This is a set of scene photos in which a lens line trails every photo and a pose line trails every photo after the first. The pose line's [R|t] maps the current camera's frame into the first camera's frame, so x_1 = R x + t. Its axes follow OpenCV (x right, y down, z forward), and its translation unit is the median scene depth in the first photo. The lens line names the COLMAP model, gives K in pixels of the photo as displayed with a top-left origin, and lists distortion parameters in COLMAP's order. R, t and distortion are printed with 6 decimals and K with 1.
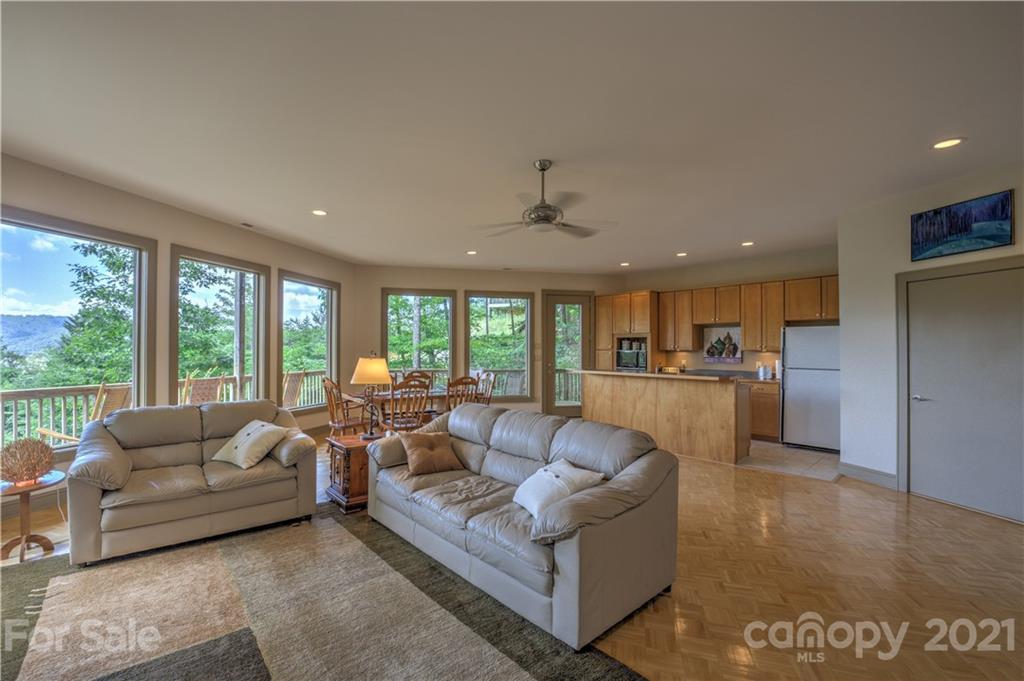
lens RADIAL K [[425.9, 0, 492.6], [0, 425.9, 345.2], [0, 0, 1]] dist [-0.000272, -0.000006]
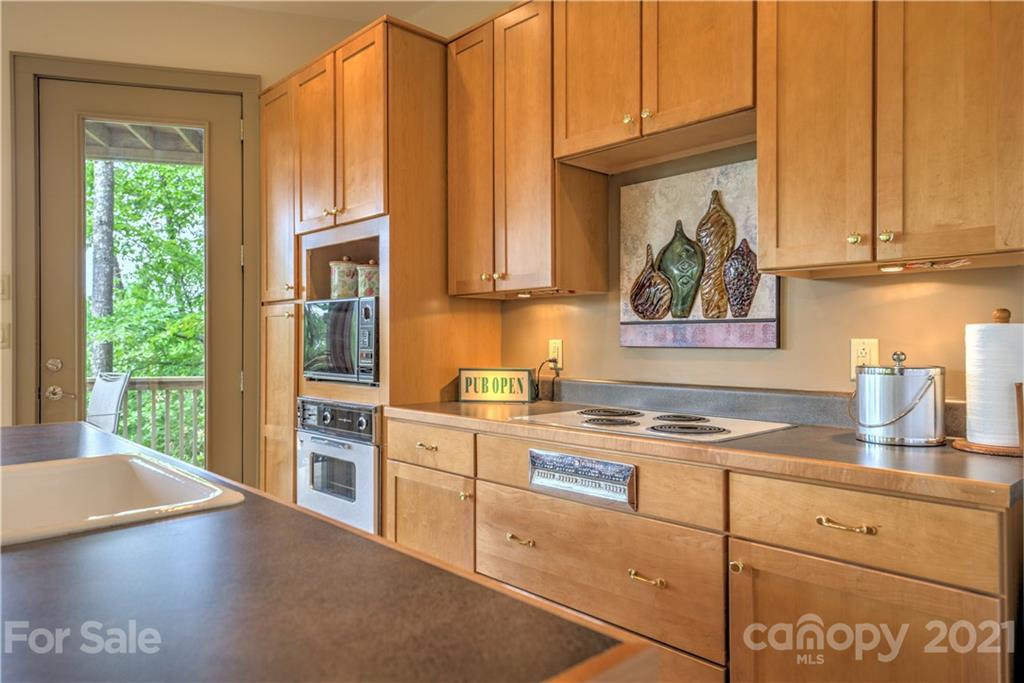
lens RADIAL K [[672.9, 0, 512.0], [0, 672.9, 339.0], [0, 0, 1]] dist [0.023921, 0.000687]
pose [[0.999485, -0.004073, 0.031815, 0.441575], [0.003773, 0.999948, 0.009509, 0.033803], [-0.031852, -0.009384, 0.999449, 0.680280]]
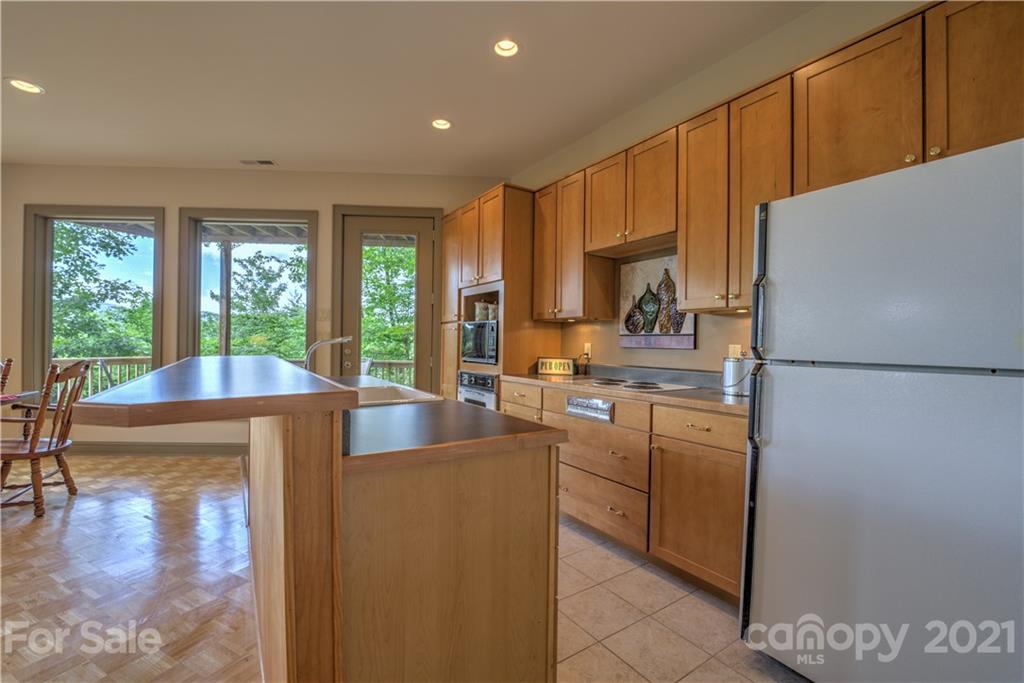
lens RADIAL K [[425.5, 0, 513.8], [0, 425.5, 345.6], [0, 0, 1]] dist [-0.026121, 0.000025]
pose [[0.990315, 0.012089, -0.138314, 0.462653], [-0.010042, 0.999830, 0.015485, 0.034052], [0.138477, -0.013946, 0.990267, 0.589193]]
